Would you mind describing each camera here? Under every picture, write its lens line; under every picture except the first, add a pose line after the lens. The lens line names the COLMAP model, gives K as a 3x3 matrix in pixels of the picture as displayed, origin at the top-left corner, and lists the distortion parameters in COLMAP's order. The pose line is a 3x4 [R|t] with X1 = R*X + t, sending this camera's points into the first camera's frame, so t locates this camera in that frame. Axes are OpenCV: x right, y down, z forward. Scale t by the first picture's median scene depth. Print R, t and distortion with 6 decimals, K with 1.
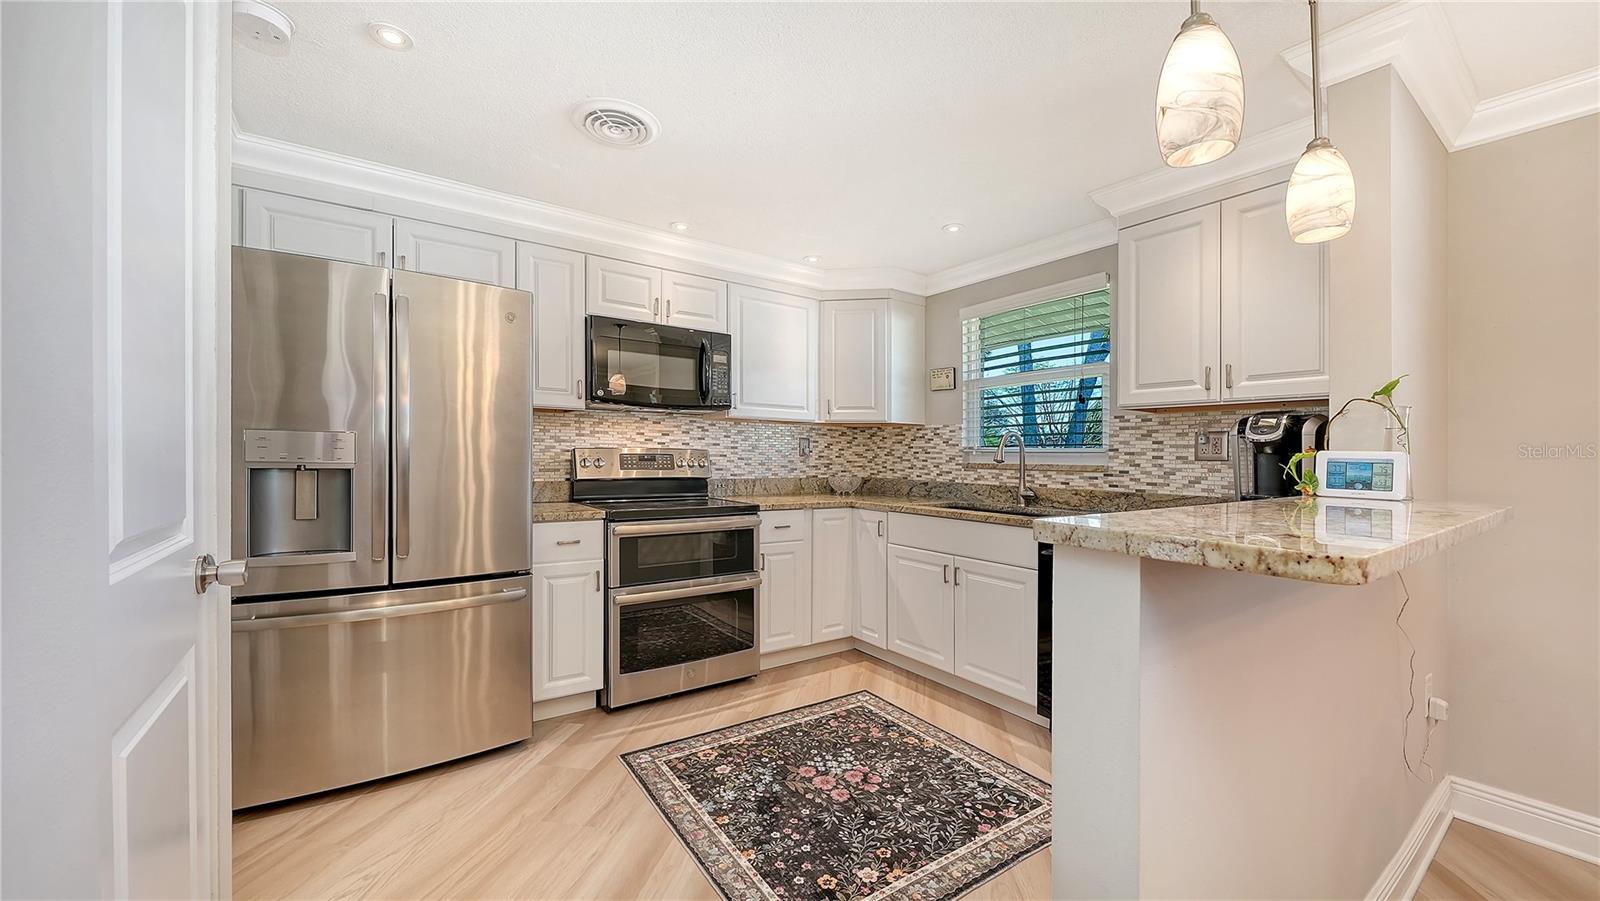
lens RADIAL K [[614.6, 0, 804.4], [0, 614.6, 457.3], [0, 0, 1]] dist [-0.001397, -0.000723]
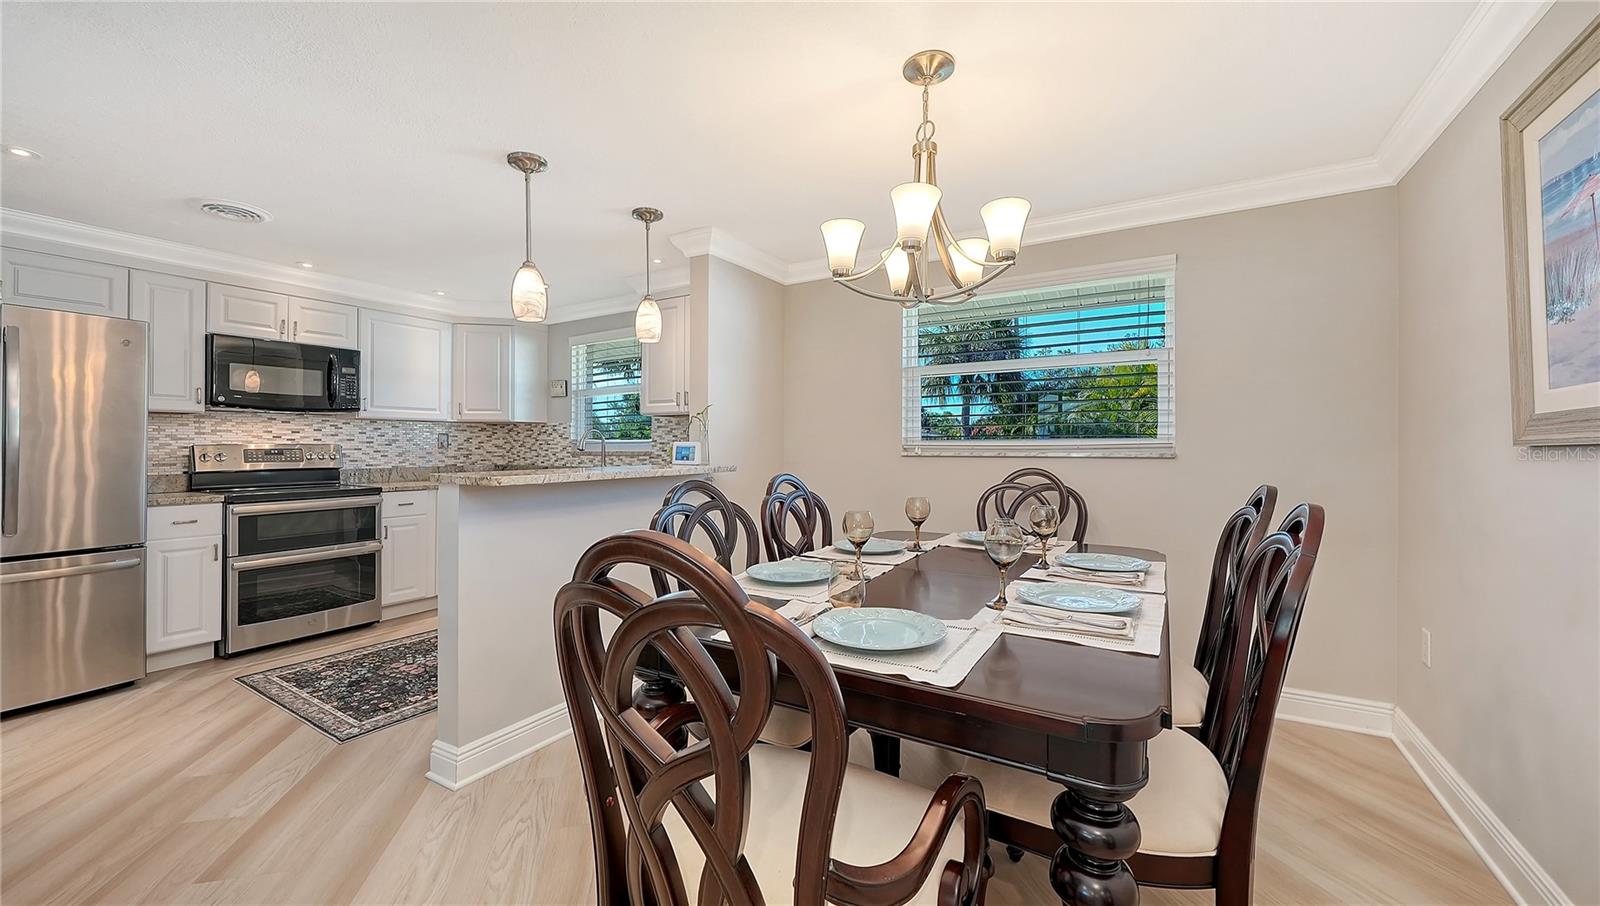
lens RADIAL K [[622.3, 0, 810.2], [0, 622.3, 429.4], [0, 0, 1]] dist [-0.003610, -0.000641]
pose [[0.914700, -0.005062, 0.404102, 0.214359], [0.016133, 0.999582, -0.023997, 0.002287], [-0.403811, 0.028469, 0.914399, -0.530102]]
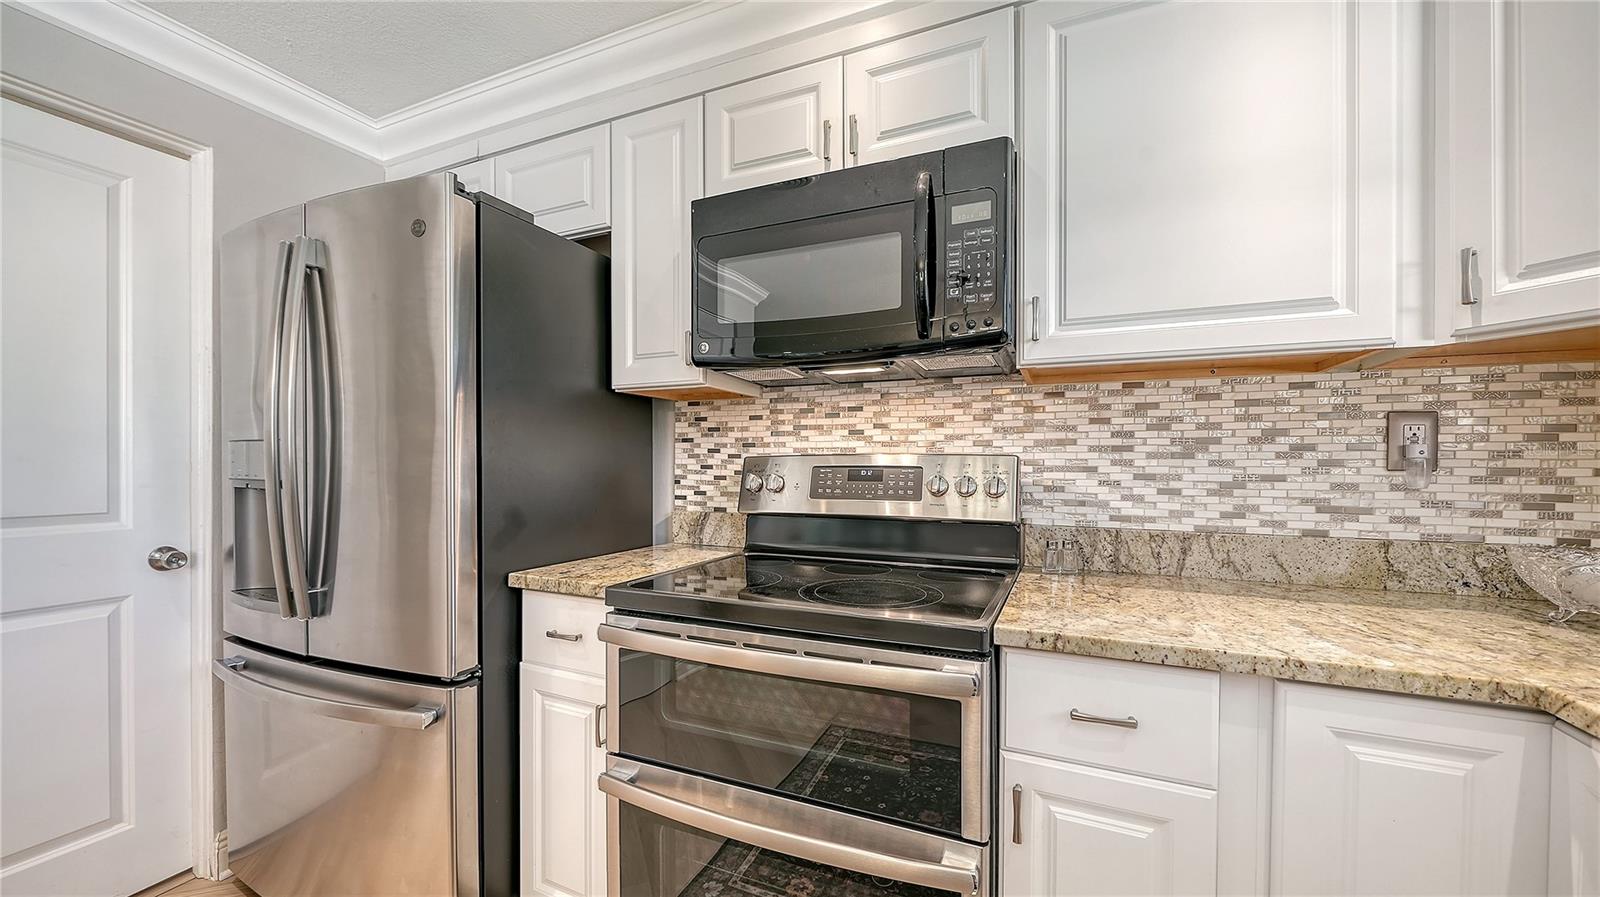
lens RADIAL K [[614.6, 0, 804.4], [0, 614.6, 455.3], [0, 0, 1]] dist [-0.001397, -0.000723]
pose [[0.506290, -0.021014, -0.862107, 0.142708], [-0.000146, 0.999701, -0.024453, -0.002141], [0.862363, 0.012506, 0.506136, 0.748551]]
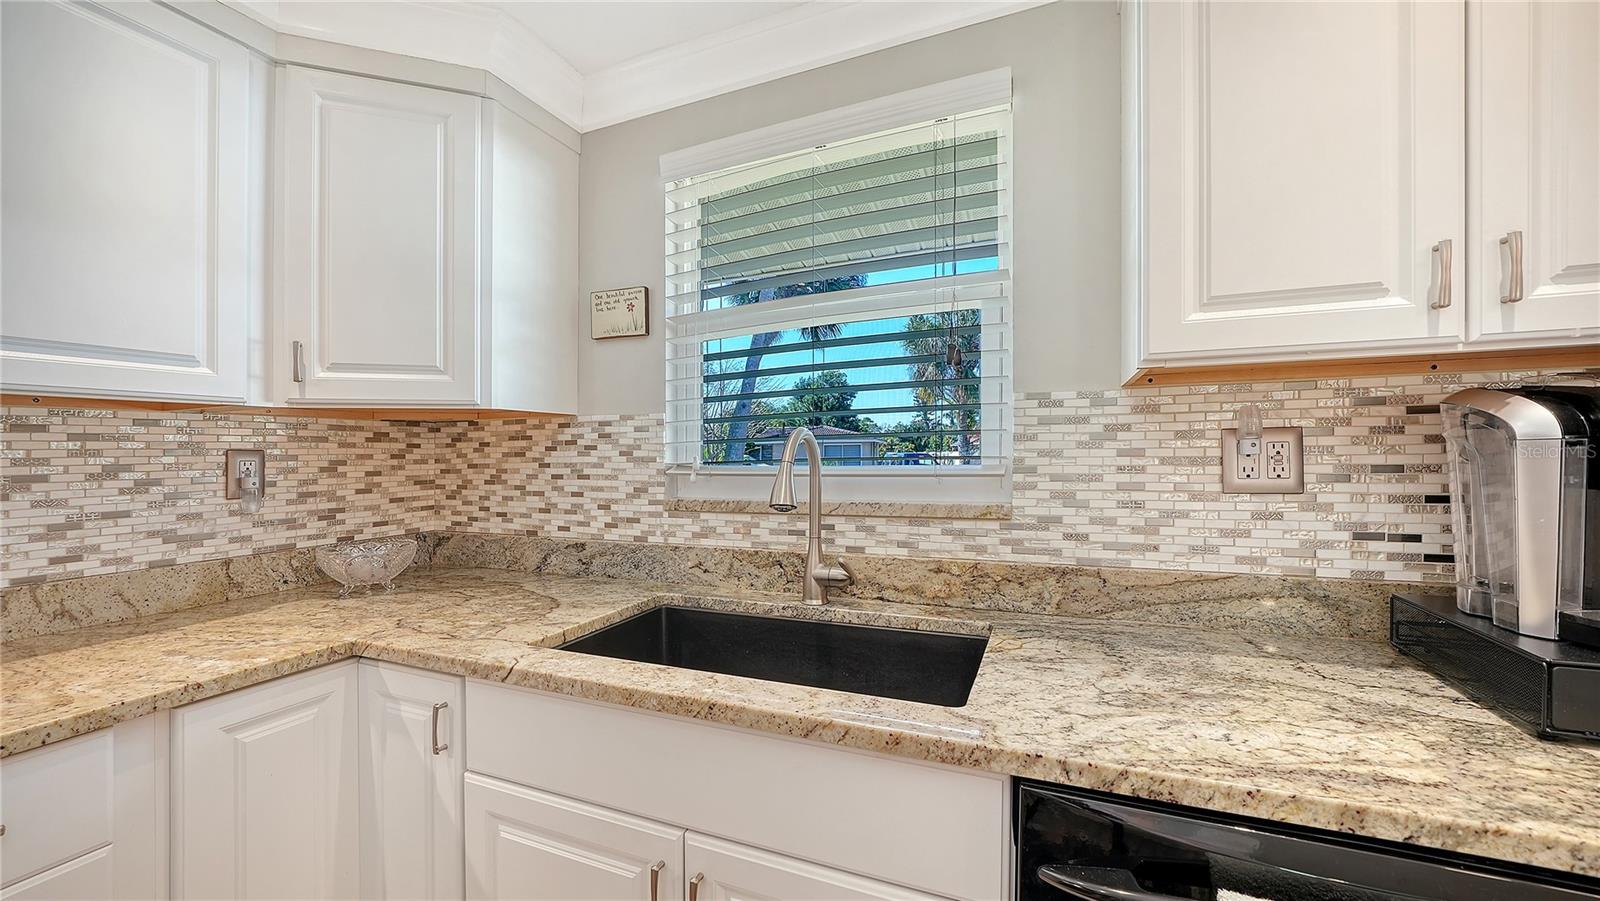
lens RADIAL K [[608.4, 0, 801.3], [0, 608.4, 448.3], [0, 0, 1]] dist [-0.025293, 0.004412]
pose [[0.850954, -0.023091, 0.524732, 0.126800], [0.027422, 0.999624, -0.000480, -0.029040], [-0.524524, 0.014798, 0.851267, 0.654583]]
